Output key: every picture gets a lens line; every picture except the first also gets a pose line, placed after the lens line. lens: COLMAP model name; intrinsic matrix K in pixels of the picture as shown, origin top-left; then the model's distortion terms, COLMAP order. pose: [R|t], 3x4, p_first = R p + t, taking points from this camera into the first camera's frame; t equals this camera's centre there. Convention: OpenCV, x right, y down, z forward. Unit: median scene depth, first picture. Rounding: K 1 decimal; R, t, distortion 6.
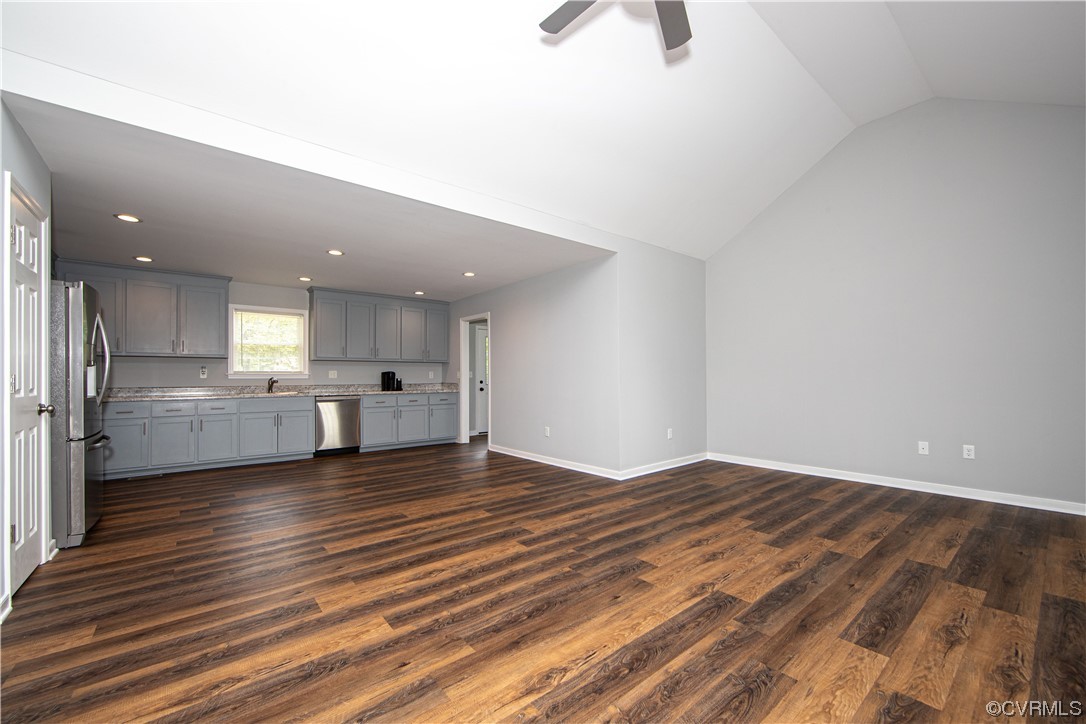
lens RADIAL K [[431.3, 0, 542.4], [0, 431.3, 366.3], [0, 0, 1]] dist [-0.009358, 0.000682]
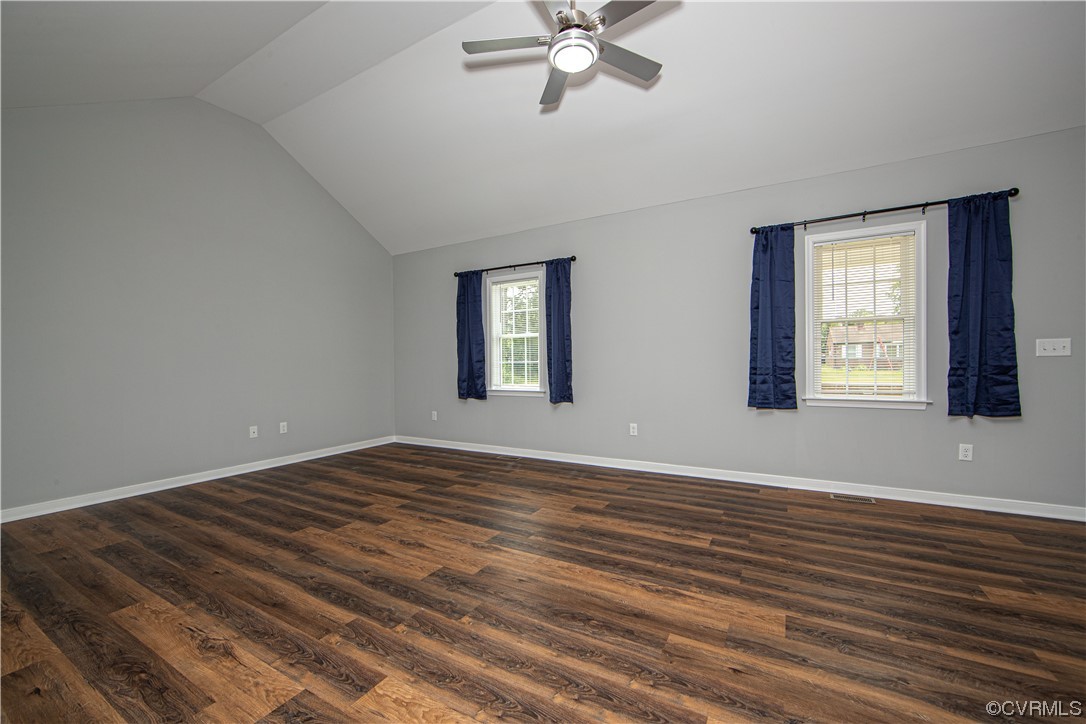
lens RADIAL K [[431.3, 0, 542.4], [0, 431.3, 366.3], [0, 0, 1]] dist [-0.009358, 0.000682]
pose [[-0.354316, 0.003800, 0.935118, -0.682477], [-0.010156, 0.999917, -0.007912, 0.034743], [-0.935071, -0.012300, -0.354248, 1.131455]]
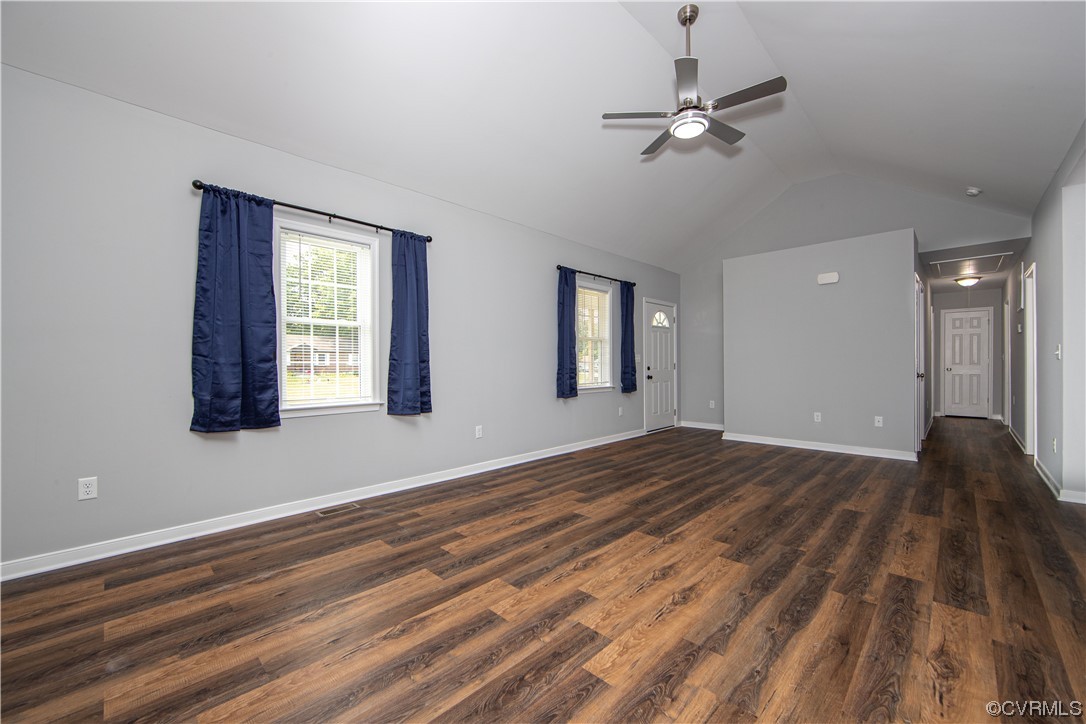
lens RADIAL K [[431.3, 0, 542.4], [0, 431.3, 366.3], [0, 0, 1]] dist [-0.009358, 0.000682]
pose [[-0.993298, 0.013238, -0.114824, 0.768468], [0.015777, 0.999650, -0.021239, 0.050593], [0.114503, -0.022908, -0.993159, 1.921561]]
